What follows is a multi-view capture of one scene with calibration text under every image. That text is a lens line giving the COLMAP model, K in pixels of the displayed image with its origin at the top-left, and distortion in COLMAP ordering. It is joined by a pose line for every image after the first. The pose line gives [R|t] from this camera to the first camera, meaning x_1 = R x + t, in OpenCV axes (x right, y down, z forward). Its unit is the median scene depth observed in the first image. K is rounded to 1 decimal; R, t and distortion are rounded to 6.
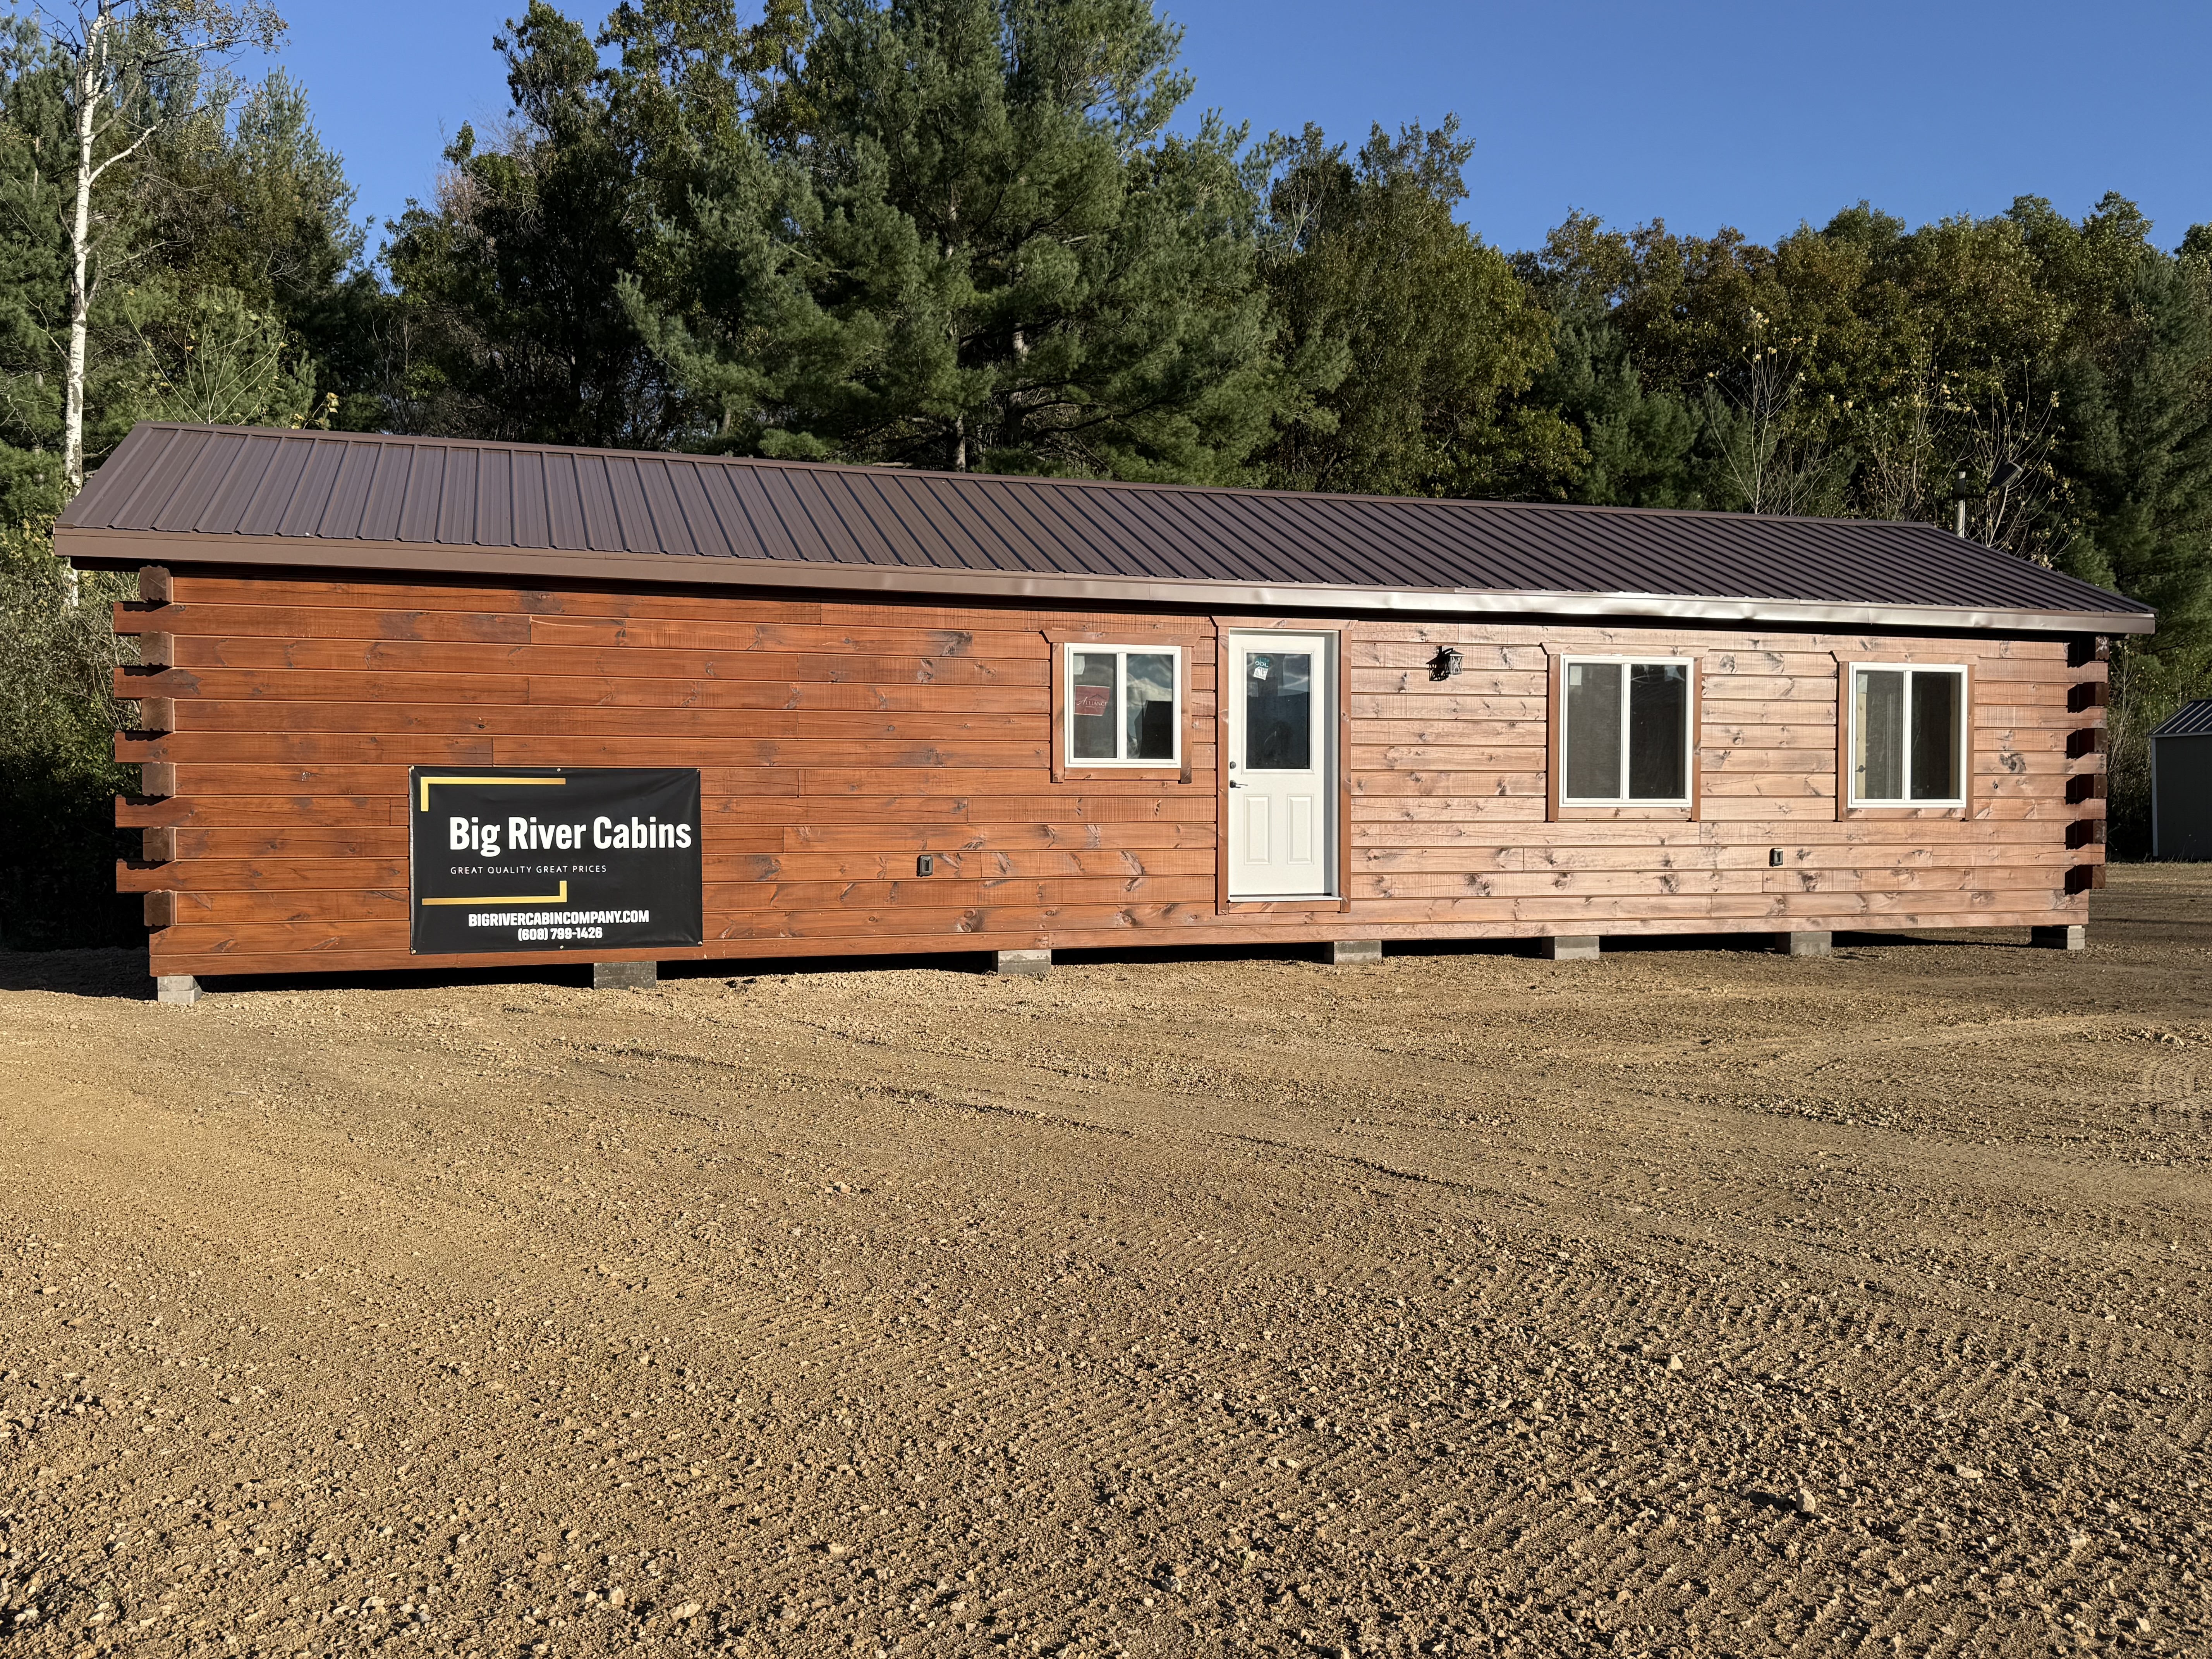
lens RADIAL K [[1812.9, 0, 1100.8], [0, 1812.9, 830.5], [0, 0, 1]] dist [0.033267, -0.051246]
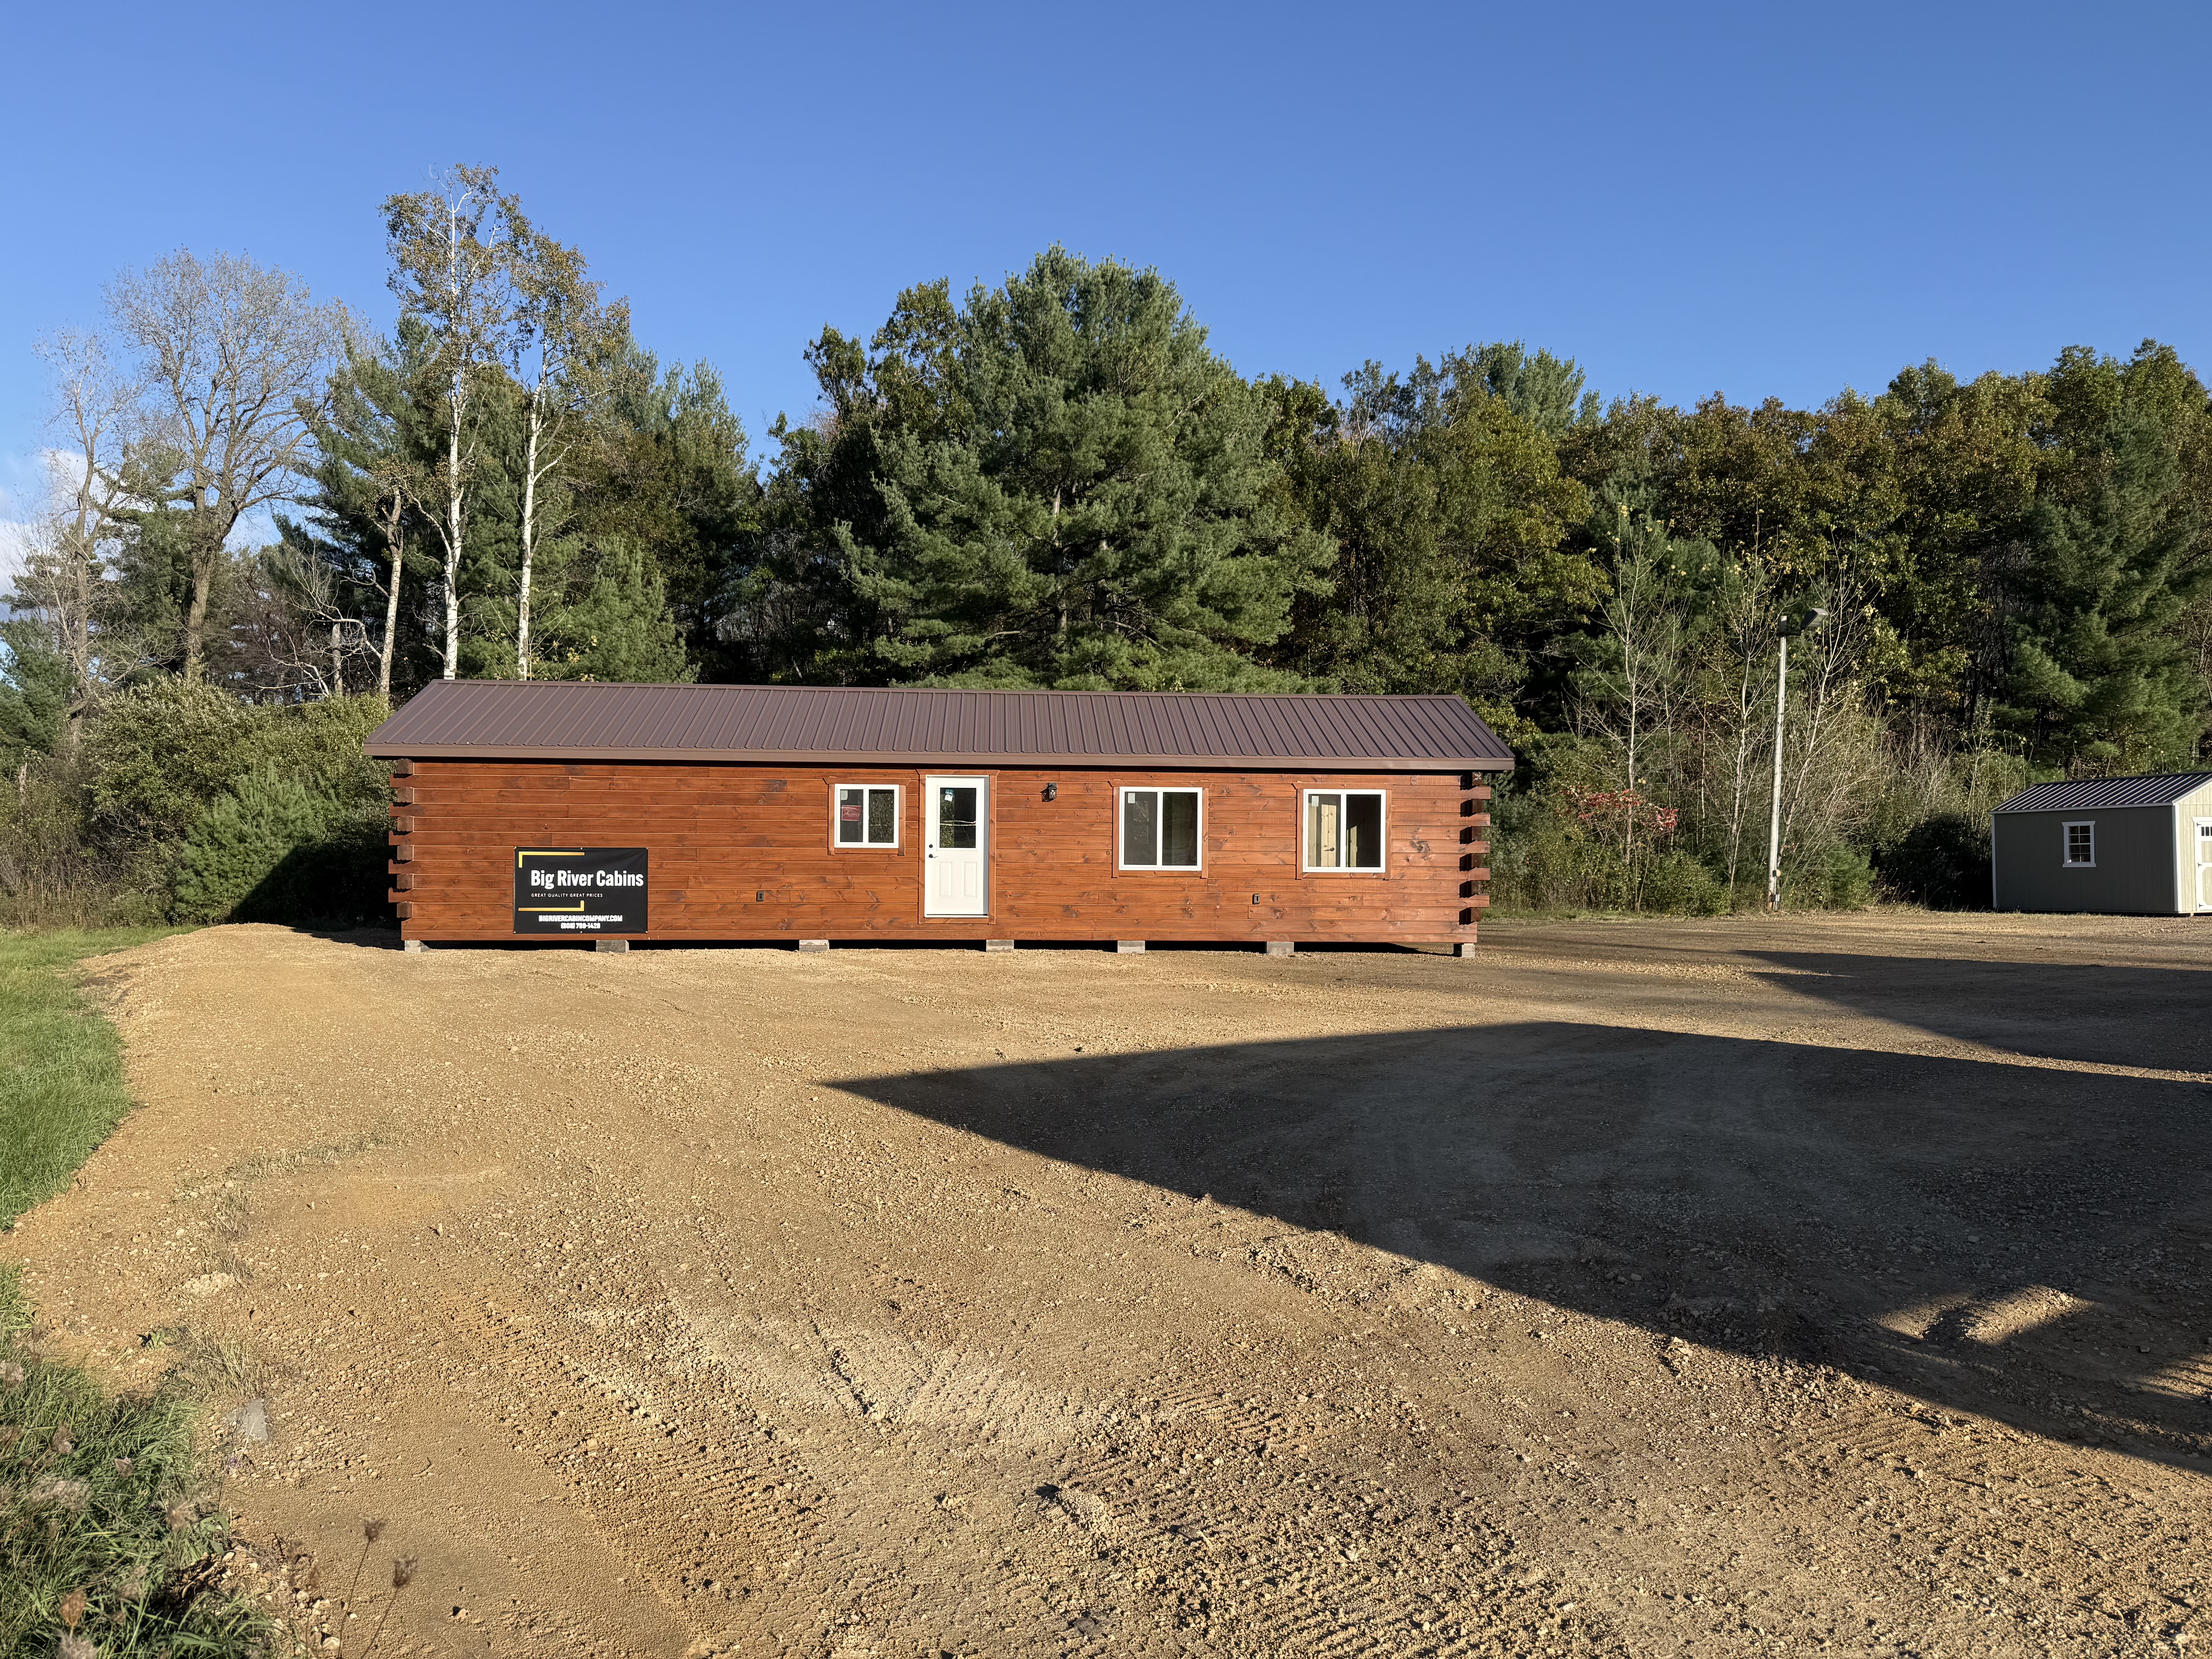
lens RADIAL K [[1544.6, 0, 1113.6], [0, 1544.6, 823.0], [0, 0, 1]] dist [0.027525, -0.017099]
pose [[0.971617, 0.005011, -0.236505, 0.684498], [-0.011806, 0.999557, -0.027322, -0.019478], [0.236263, 0.029338, 0.971246, -0.572713]]
